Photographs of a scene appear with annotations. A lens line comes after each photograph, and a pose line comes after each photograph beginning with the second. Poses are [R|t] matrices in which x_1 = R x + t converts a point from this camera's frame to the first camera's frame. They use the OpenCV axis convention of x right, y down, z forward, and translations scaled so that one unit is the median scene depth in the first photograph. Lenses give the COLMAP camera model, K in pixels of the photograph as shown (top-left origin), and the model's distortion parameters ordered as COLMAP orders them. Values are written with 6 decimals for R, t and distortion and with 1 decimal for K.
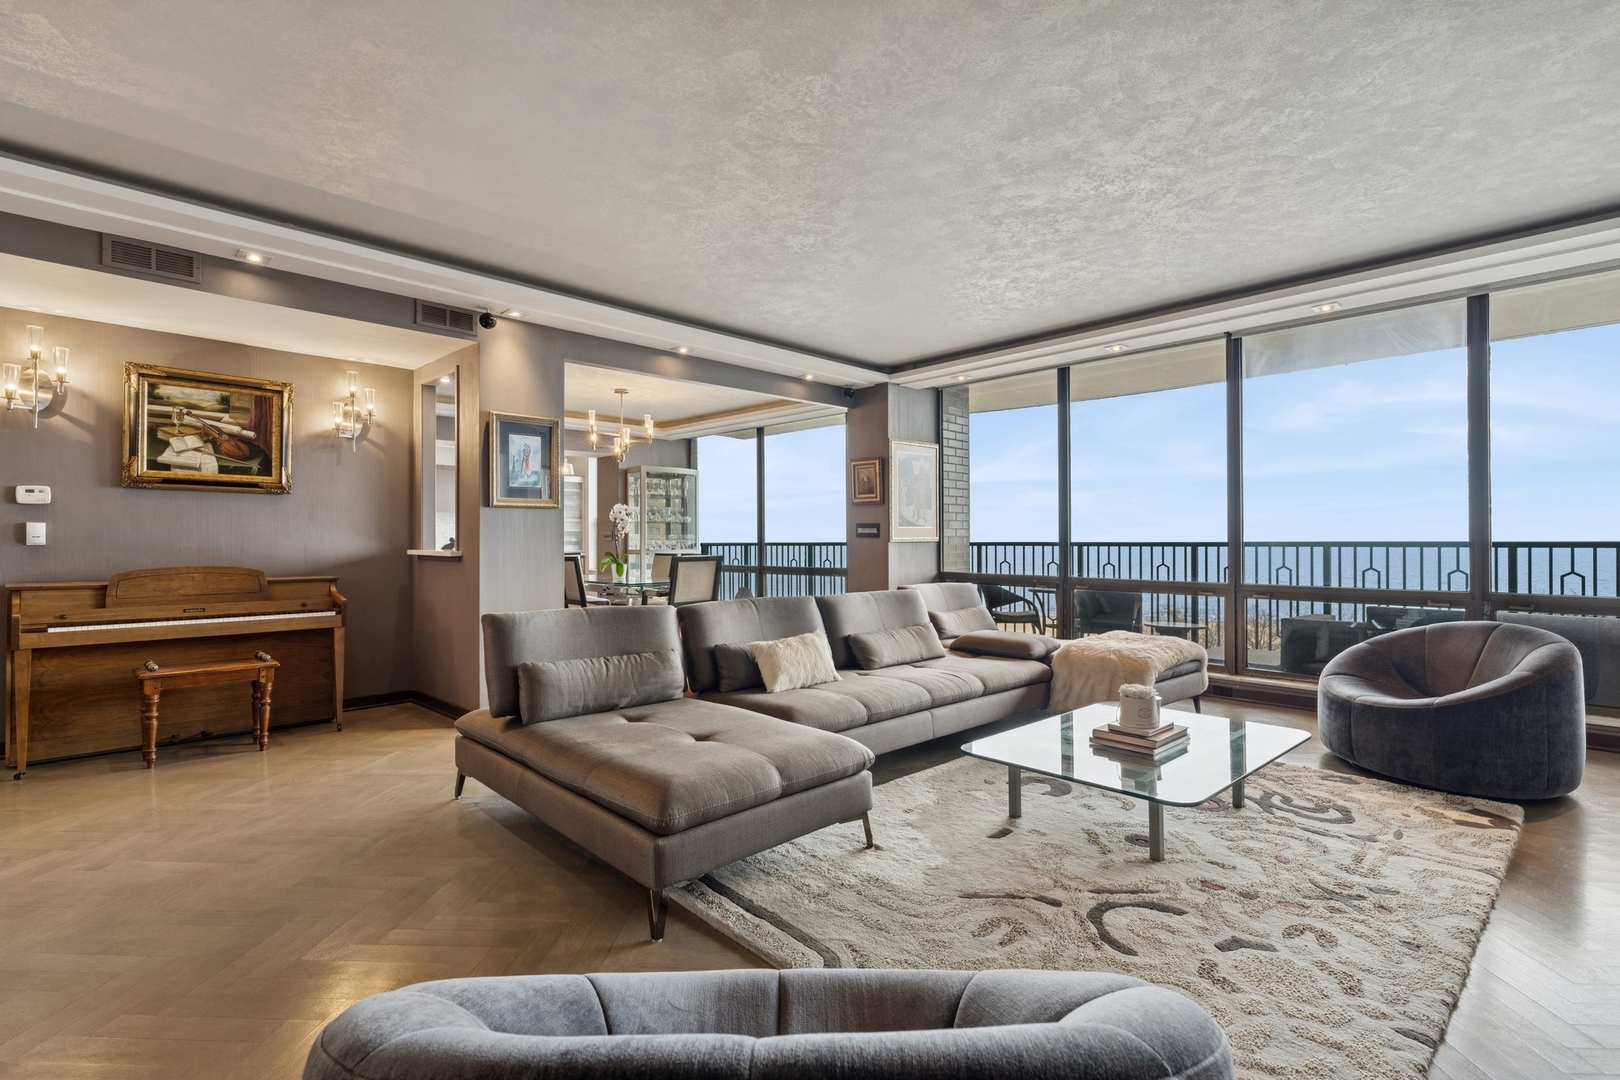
lens RADIAL K [[765.2, 0, 801.4], [0, 765.2, 535.5], [0, 0, 1]] dist [0.002325, -0.001129]
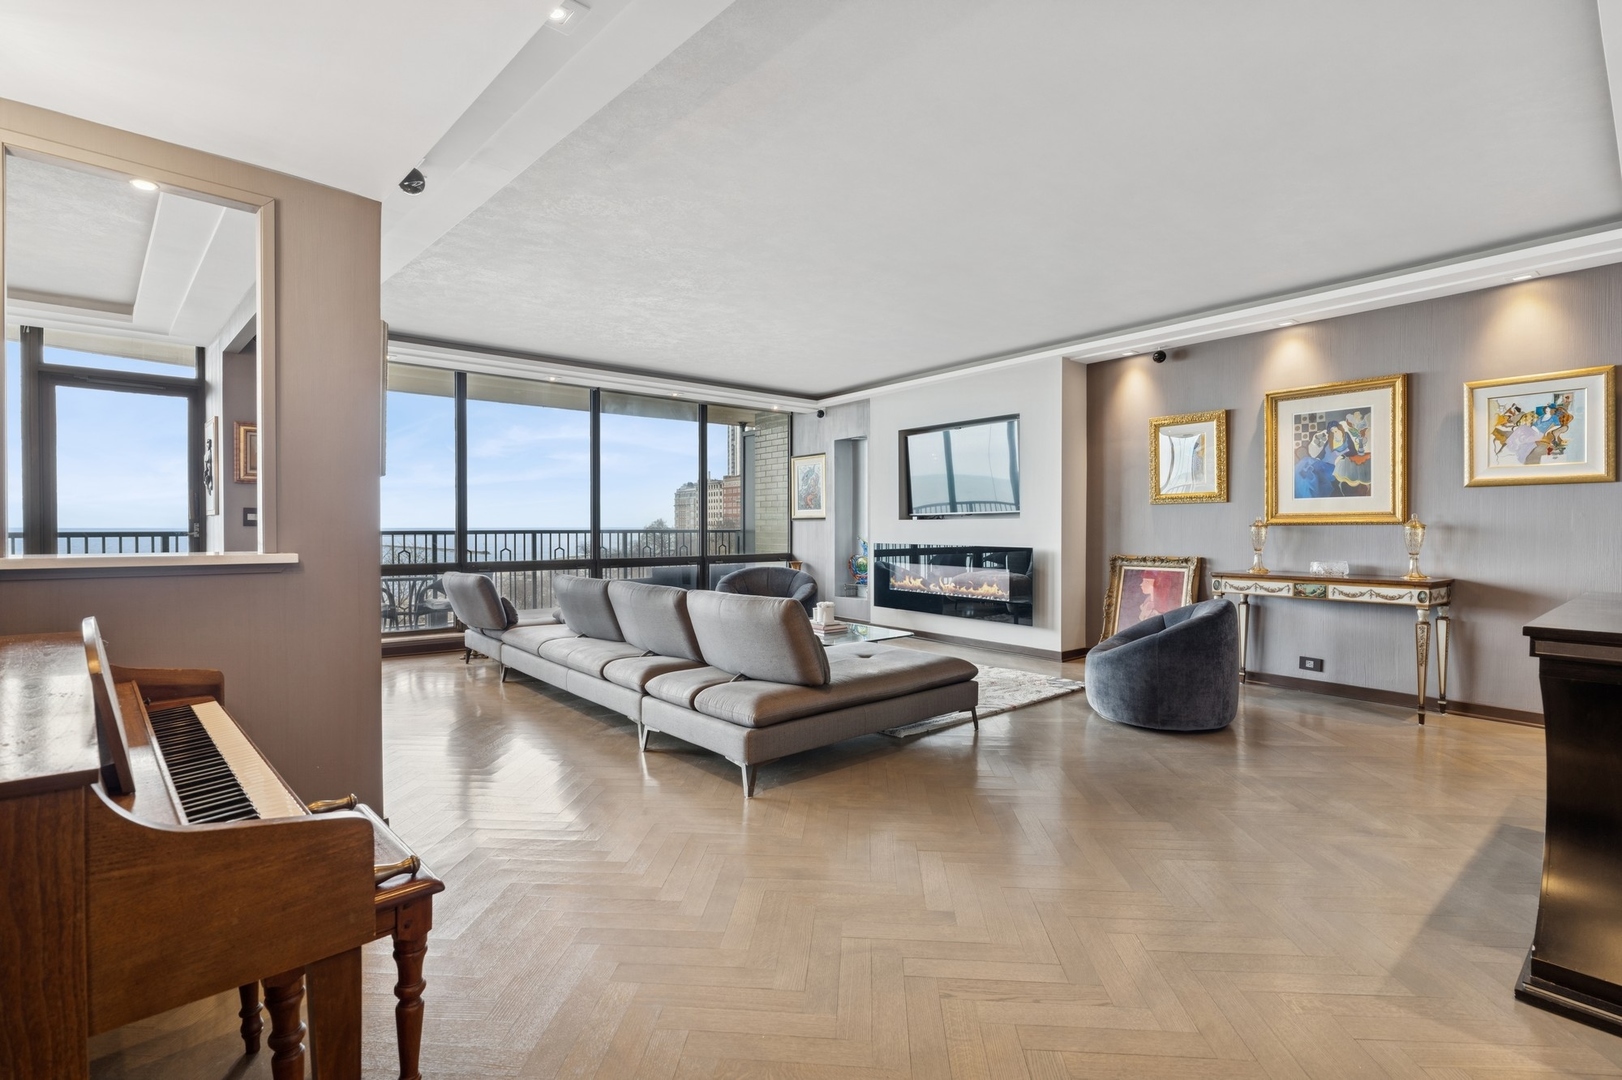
lens RADIAL K [[766.1, 0, 807.5], [0, 766.1, 527.4], [0, 0, 1]] dist [0.002325, -0.001129]
pose [[0.013945, -0.001800, 0.999901, -0.848322], [-0.002963, 0.999994, 0.001842, 0.000406], [-0.999898, -0.002989, 0.013939, 0.547288]]
